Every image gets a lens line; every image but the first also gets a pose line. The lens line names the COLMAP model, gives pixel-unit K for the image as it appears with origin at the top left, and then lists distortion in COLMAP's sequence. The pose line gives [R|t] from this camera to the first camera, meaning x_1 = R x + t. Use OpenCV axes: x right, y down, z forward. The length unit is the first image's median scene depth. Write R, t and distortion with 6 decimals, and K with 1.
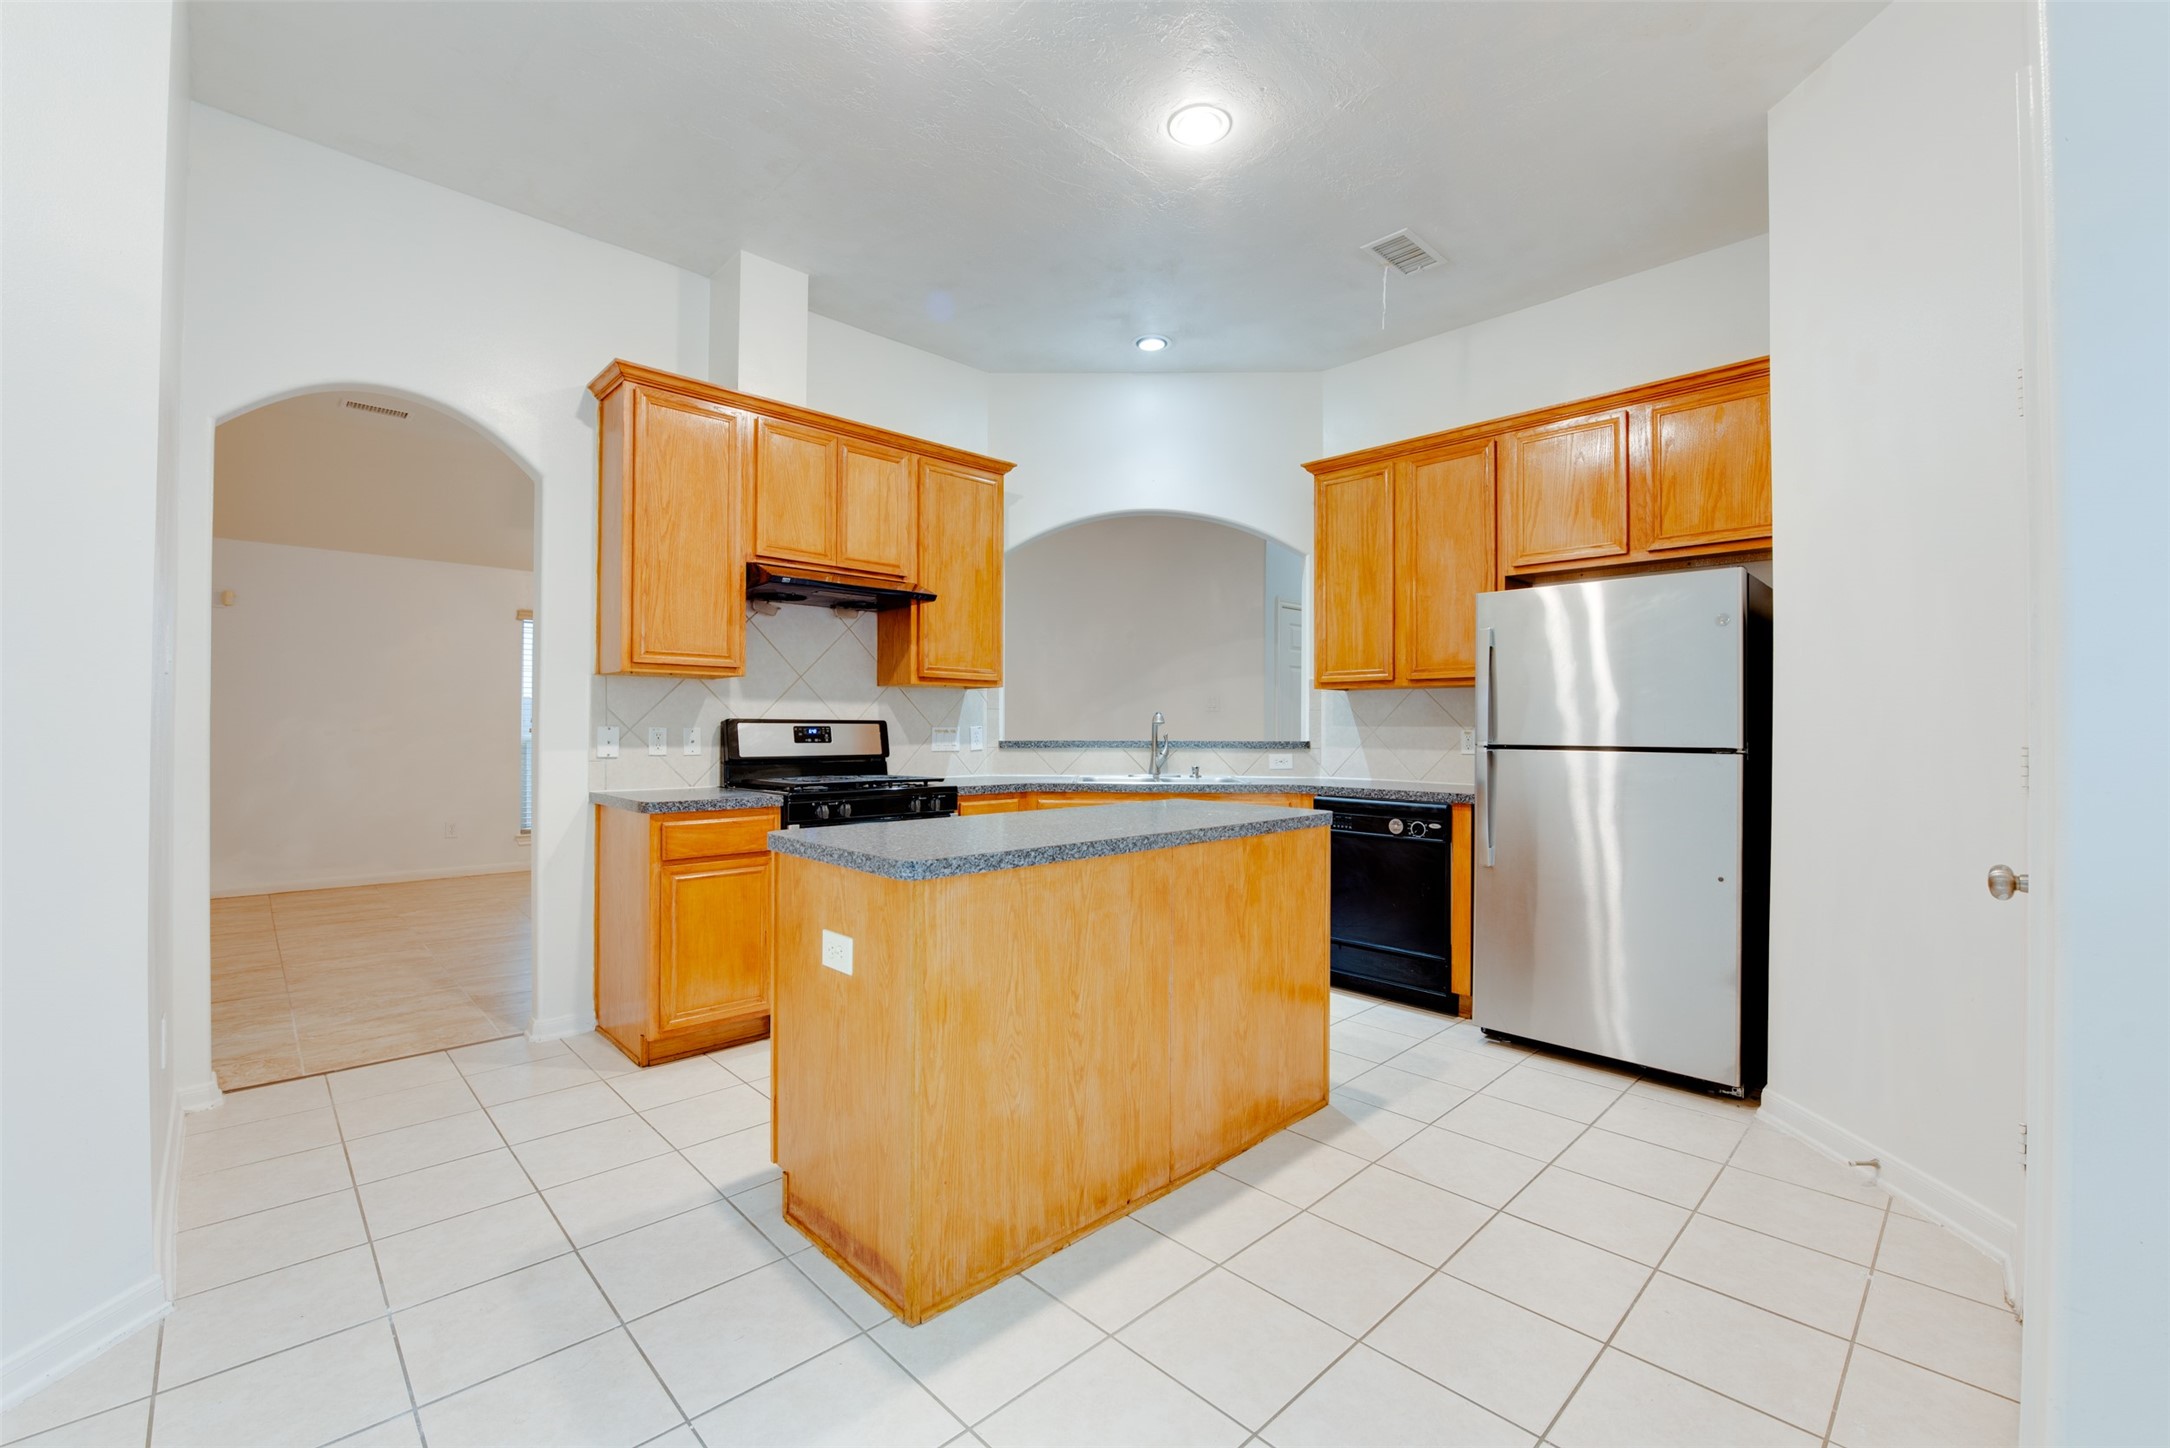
lens RADIAL K [[902.7, 0, 1085.0], [0, 902.7, 724.0], [0, 0, 1]] dist [-0.000747, -0.000109]
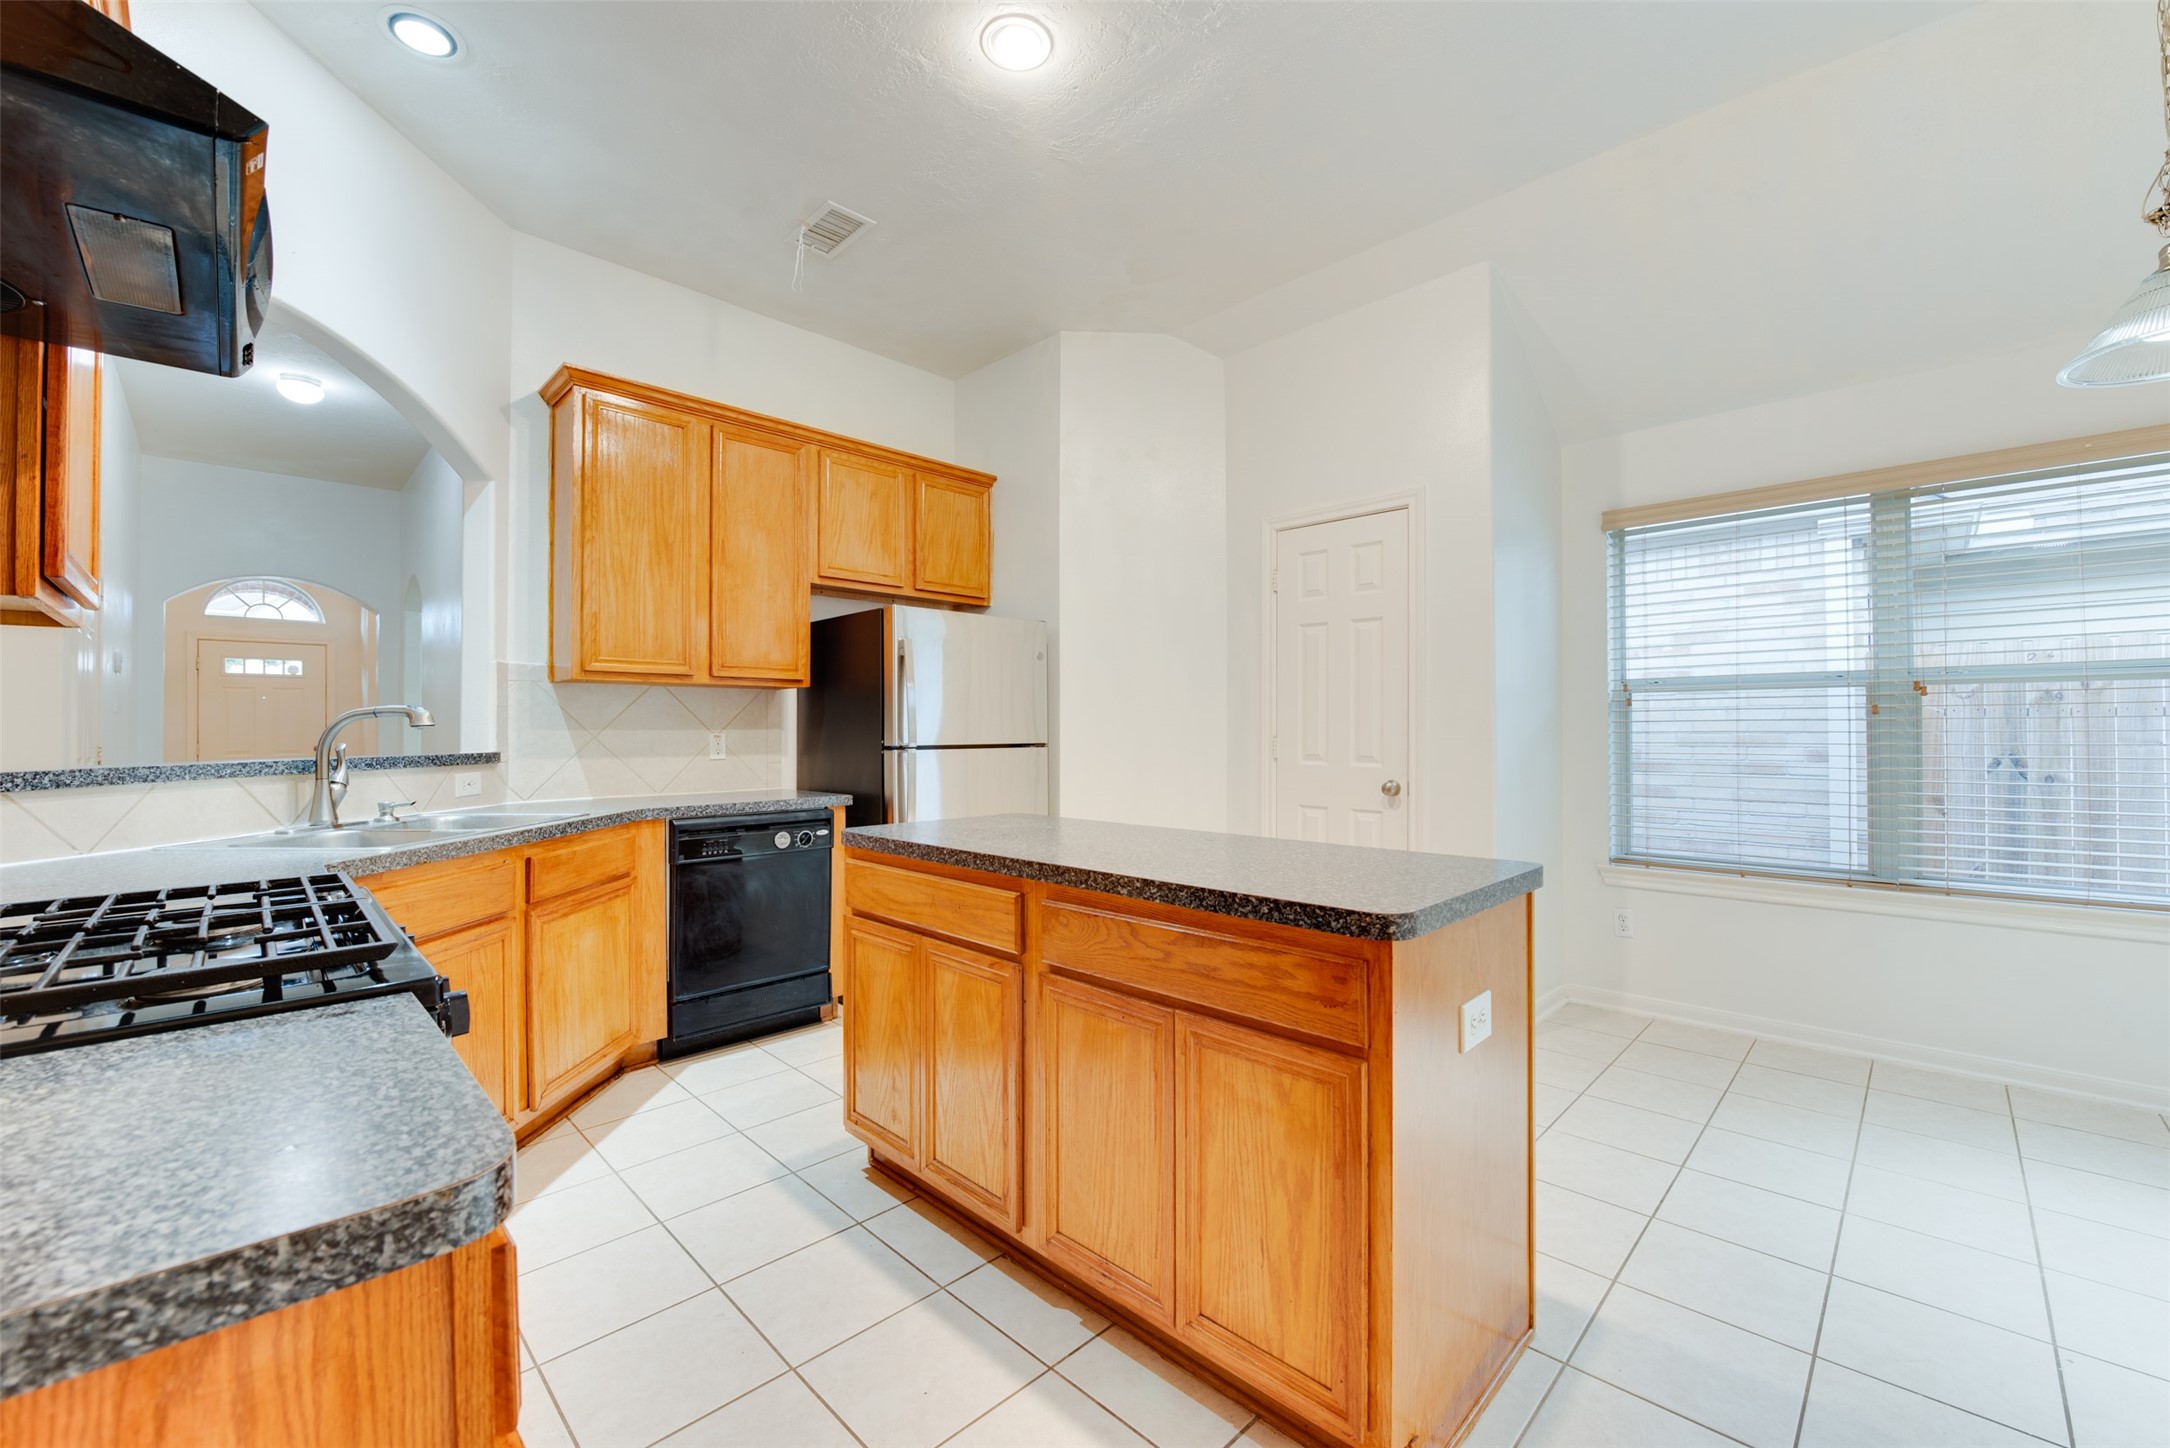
lens RADIAL K [[865.7, 0, 1089.1], [0, 865.7, 722.7], [0, 0, 1]] dist [-0.012778, -0.004165]
pose [[-0.024299, 0.004165, 0.999696, -0.480188], [-0.000029, 0.999991, -0.004167, -0.000504], [-0.999705, -0.000130, -0.024299, 0.647987]]
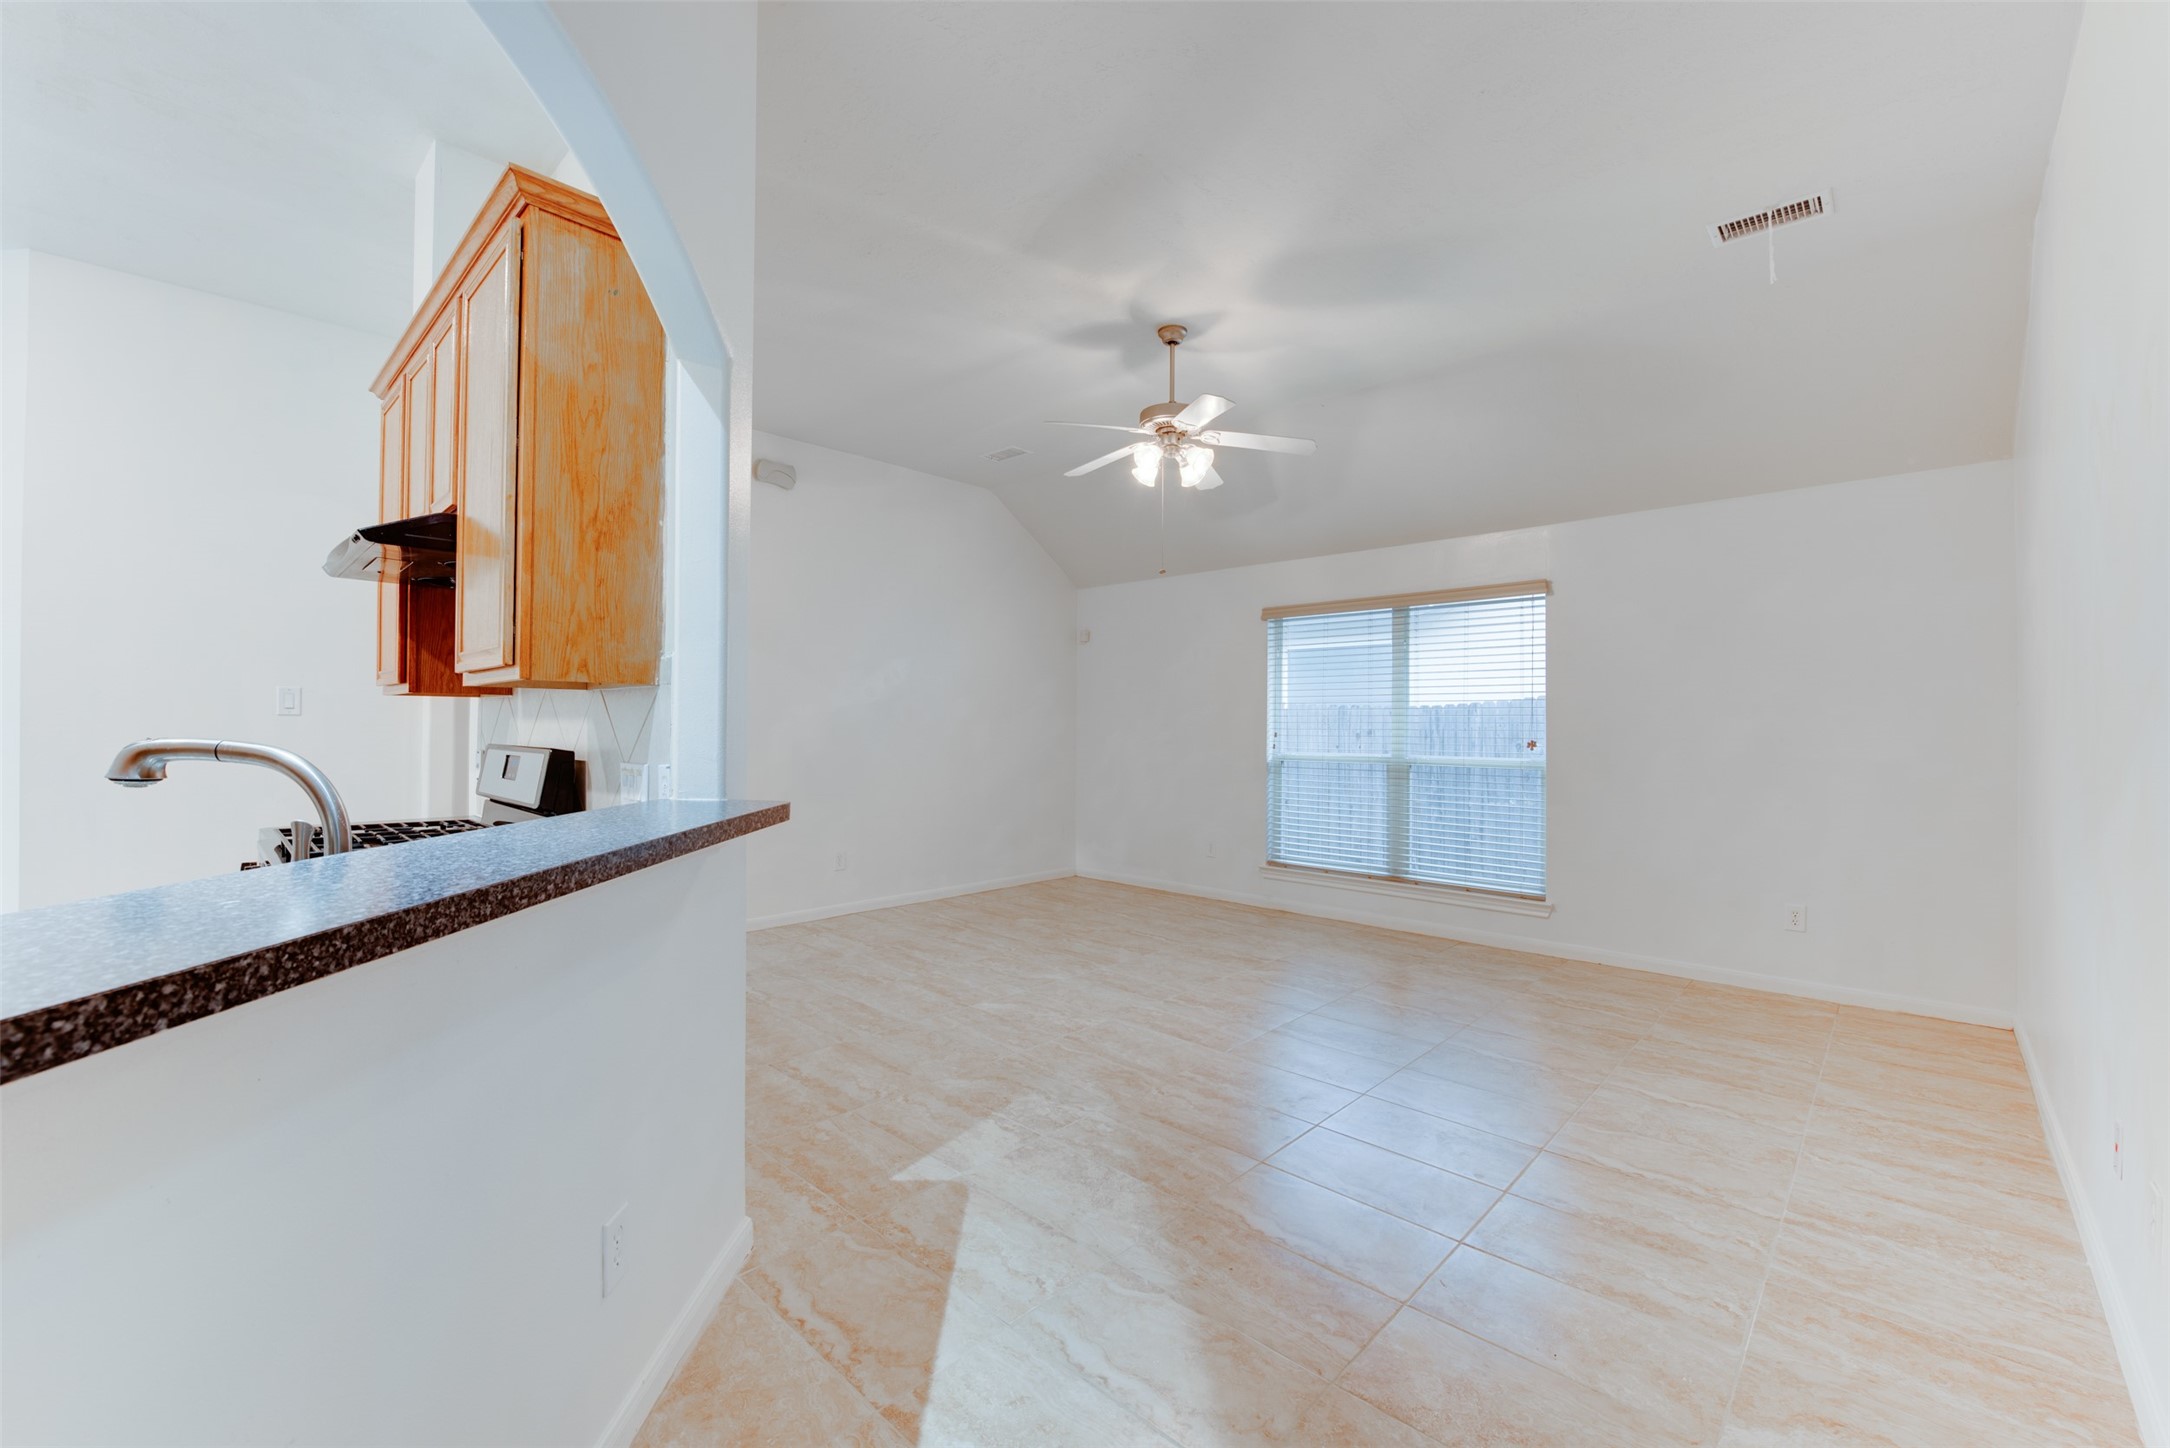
lens RADIAL K [[865.7, 0, 1089.1], [0, 865.7, 722.7], [0, 0, 1]] dist [-0.012778, -0.004165]
pose [[0.050124, -0.007218, -0.998717, 0.363806], [-0.000856, 0.999973, -0.007271, -0.016715], [0.998743, 0.001219, 0.050116, 1.357337]]
